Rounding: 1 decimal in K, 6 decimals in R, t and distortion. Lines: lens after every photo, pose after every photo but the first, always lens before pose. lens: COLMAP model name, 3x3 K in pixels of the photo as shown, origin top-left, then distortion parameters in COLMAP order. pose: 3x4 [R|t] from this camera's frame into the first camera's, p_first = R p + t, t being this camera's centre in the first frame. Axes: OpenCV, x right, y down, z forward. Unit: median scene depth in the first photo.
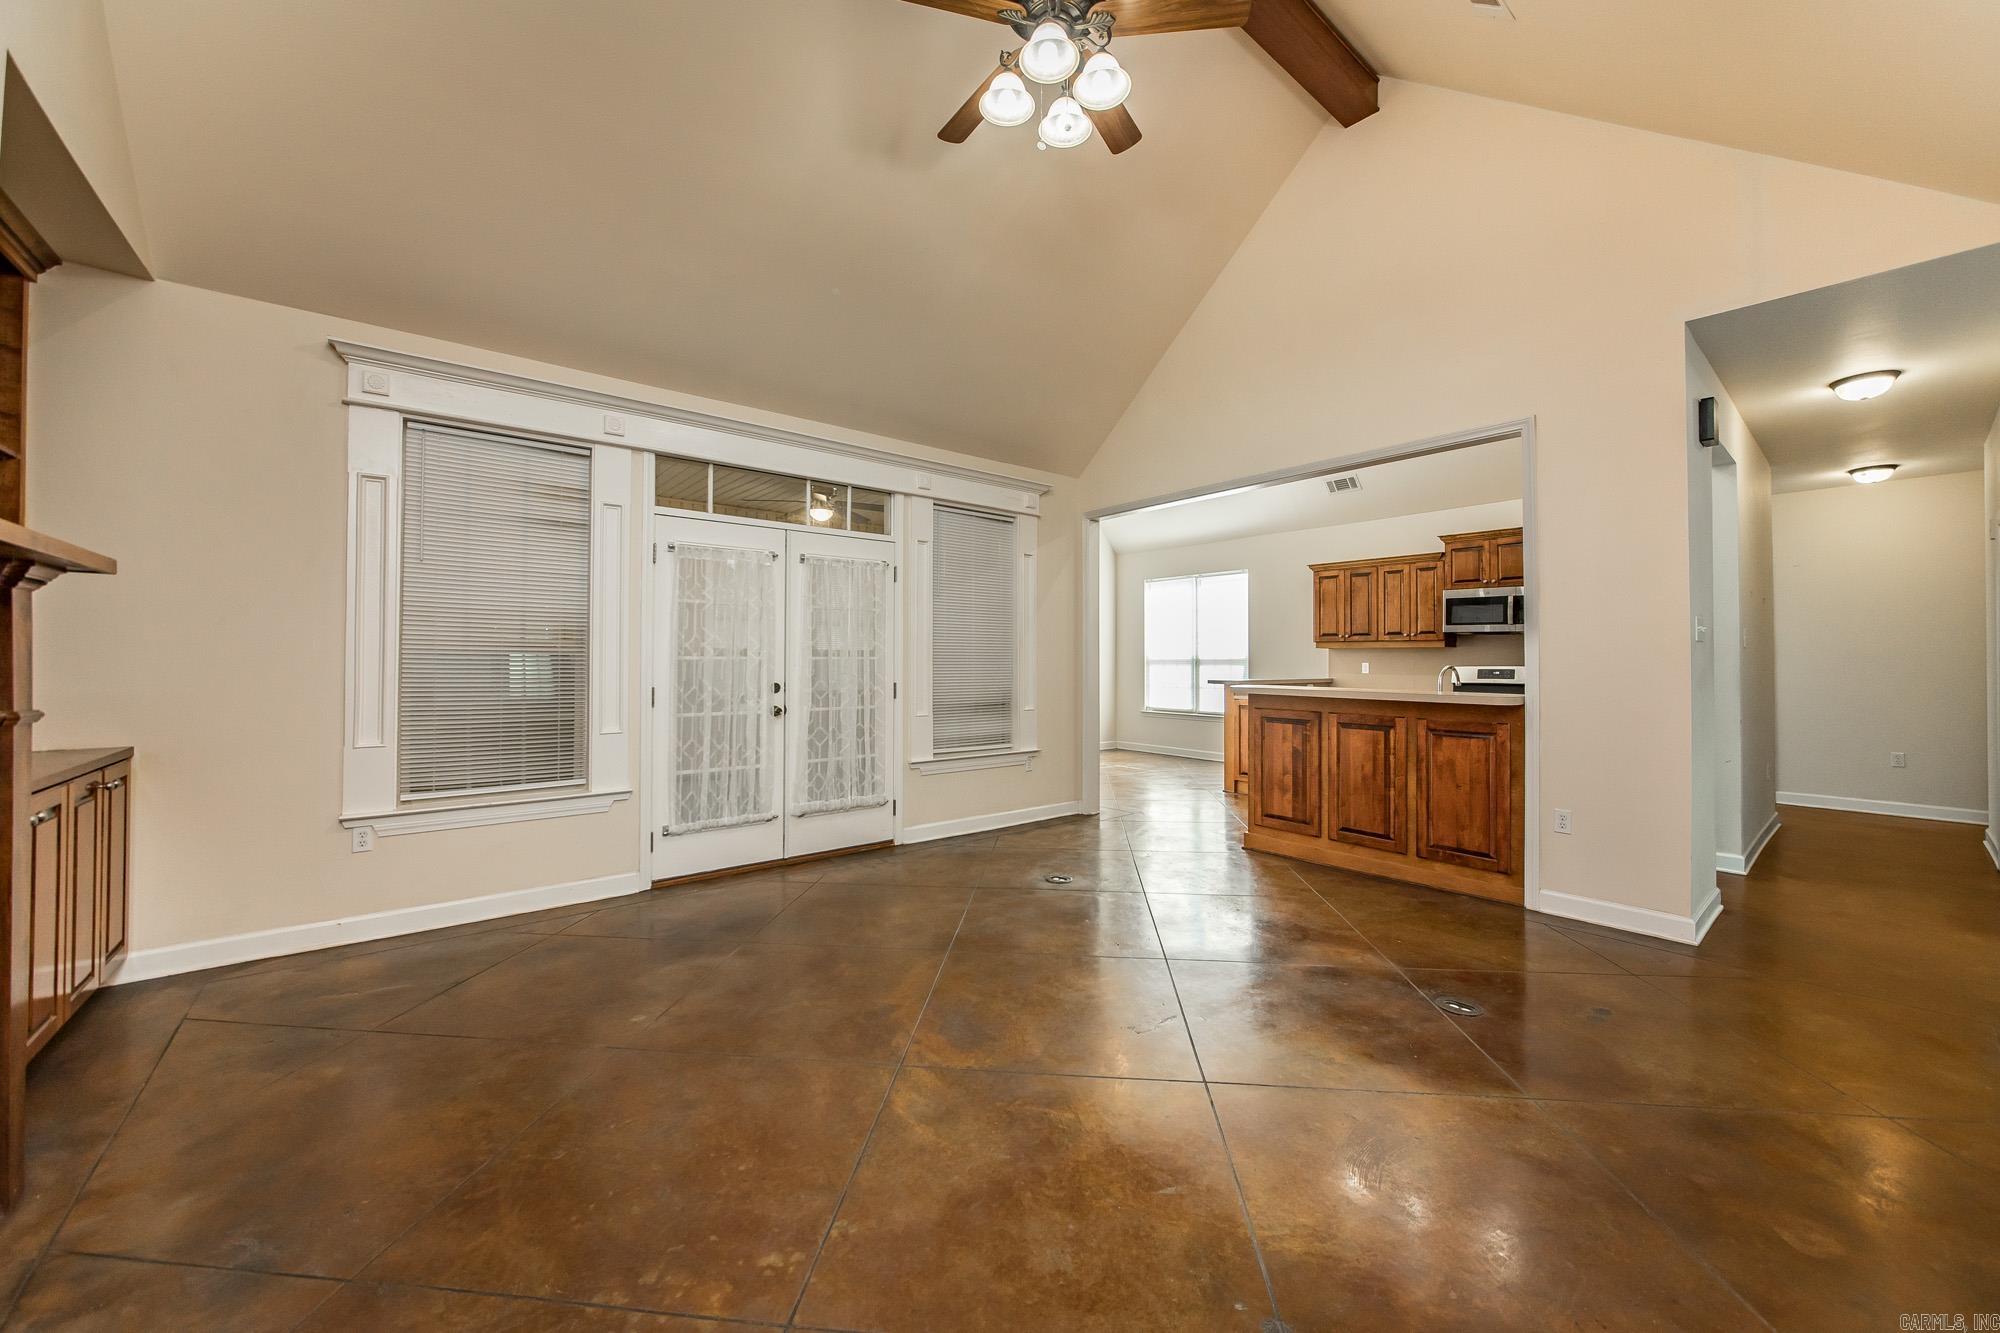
lens RADIAL K [[748.9, 0, 972.3], [0, 748.9, 651.3], [0, 0, 1]] dist [-0.003397, 0.003341]
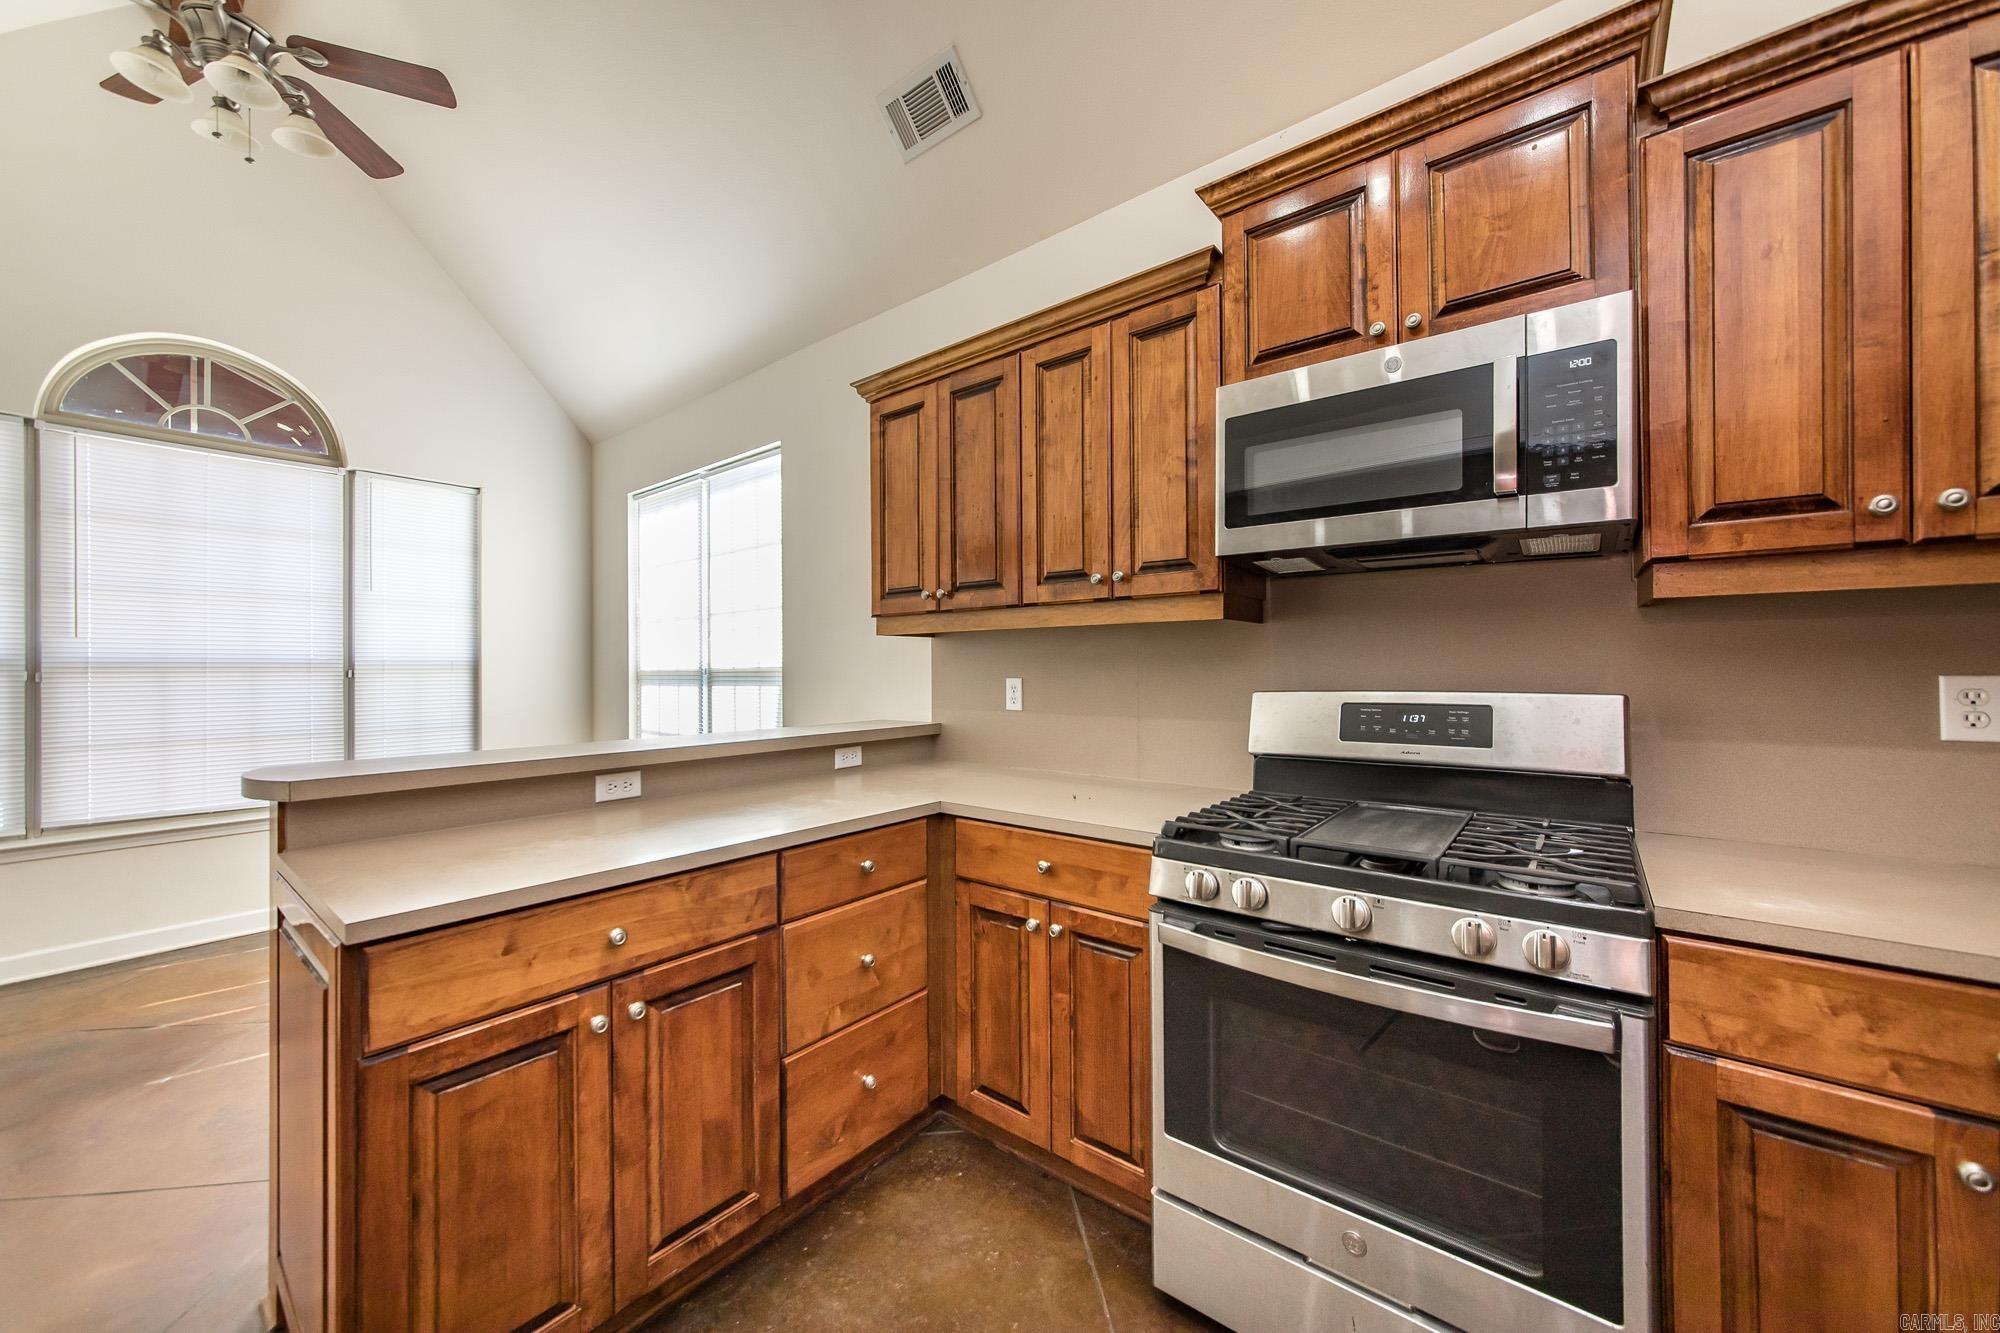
lens RADIAL K [[748.9, 0, 964.5], [0, 748.9, 659.1], [0, 0, 1]] dist [-0.003397, 0.003341]
pose [[0.980345, -0.005206, 0.197223, 0.672123], [0.005616, 0.999983, -0.001520, 0.010936], [-0.197211, 0.002598, 0.980358, 1.043535]]
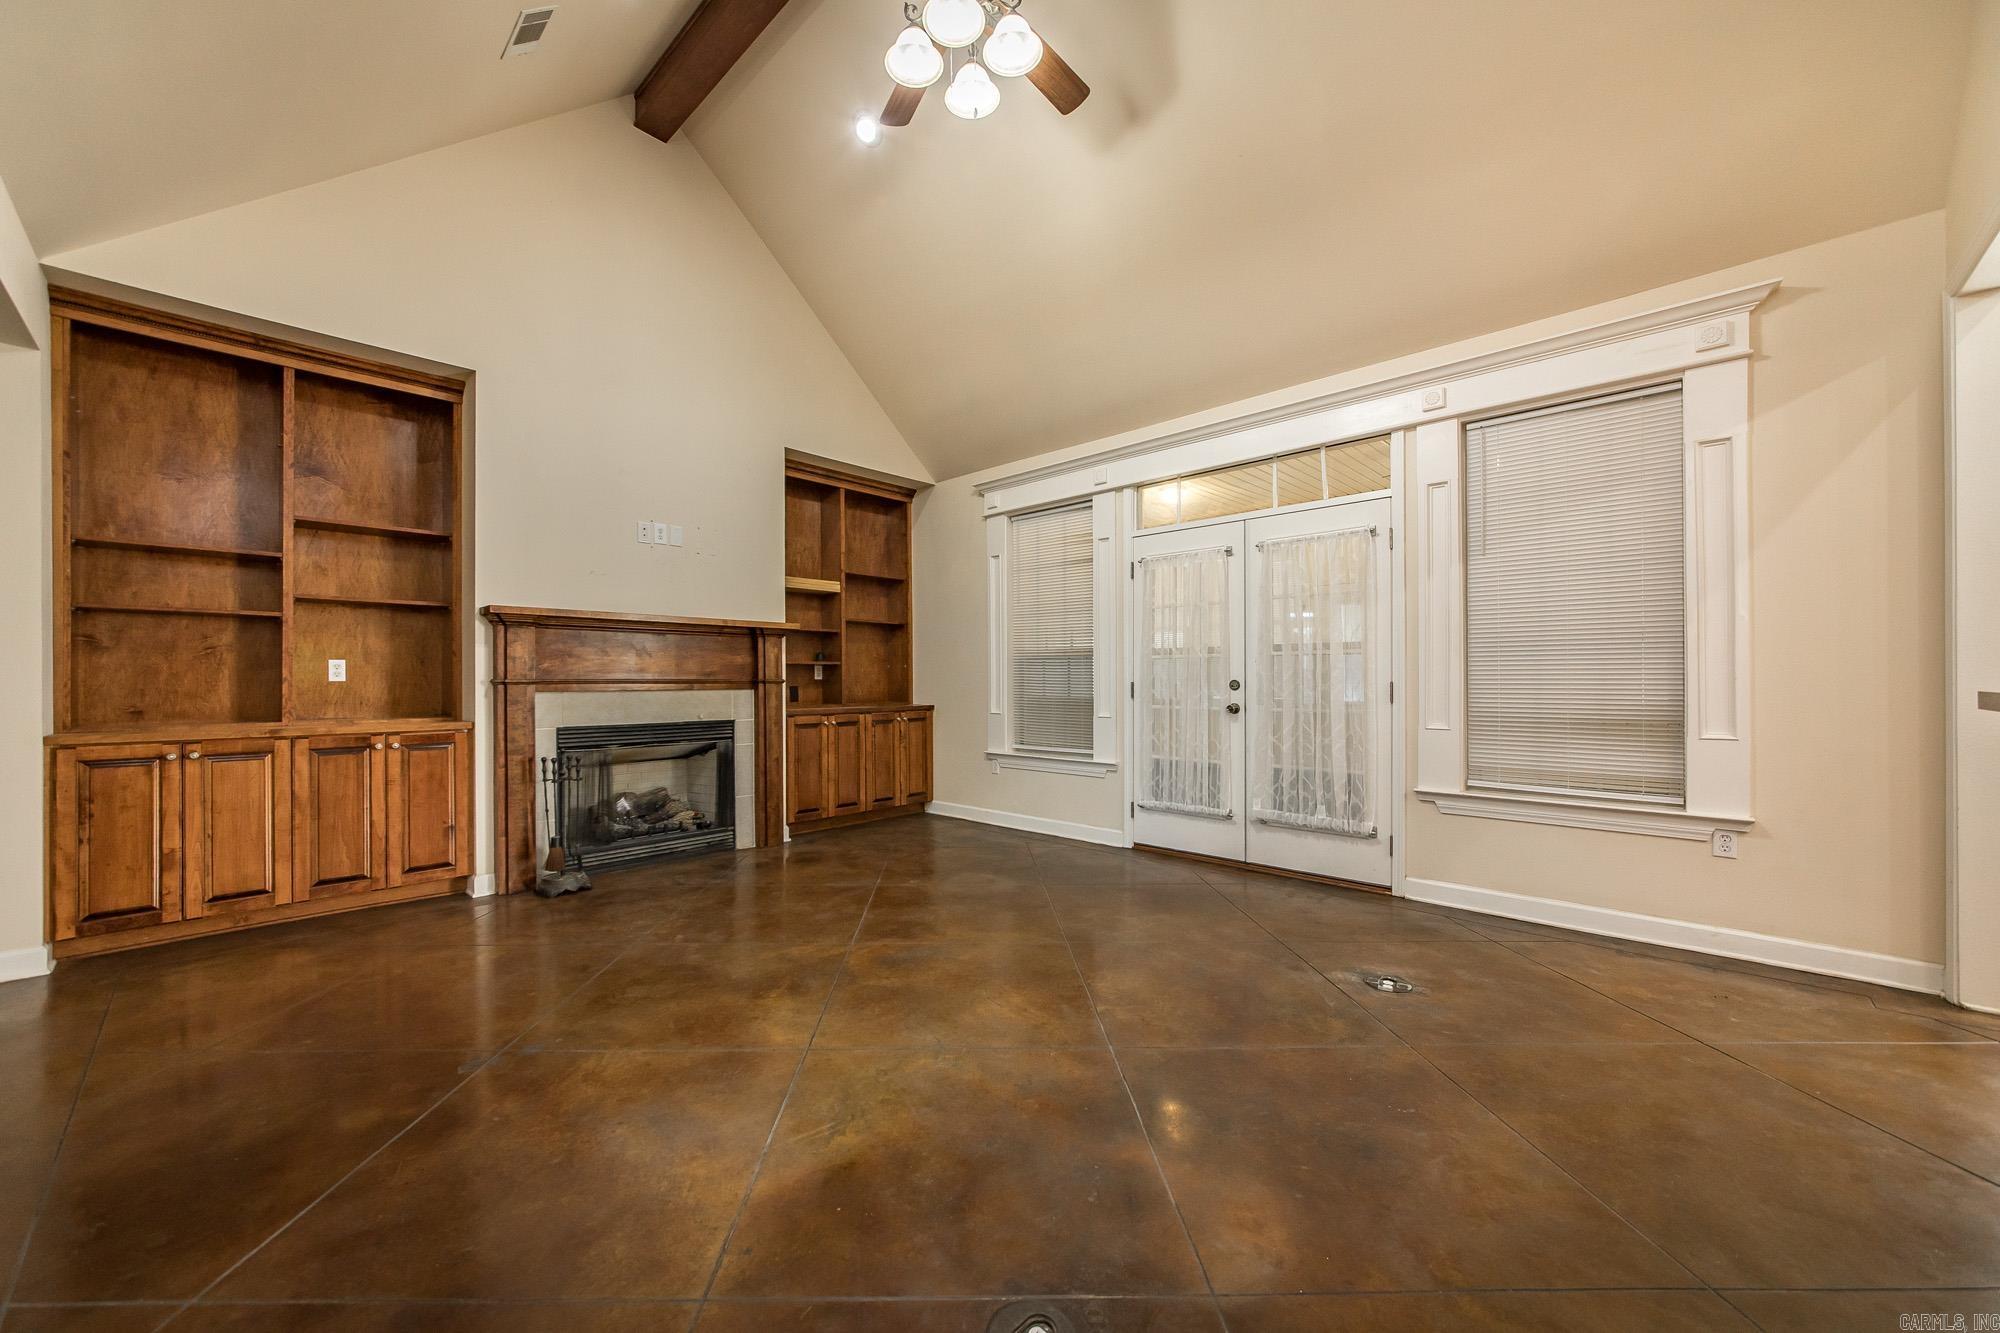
lens RADIAL K [[748.9, 0, 998.3], [0, 748.9, 695.1], [0, 0, 1]] dist [-0.003397, 0.003341]
pose [[0.139788, 0.016031, -0.990052, 0.569323], [0.015743, 0.999707, 0.018411, 0.033034], [0.990056, -0.018160, 0.139494, 0.475095]]
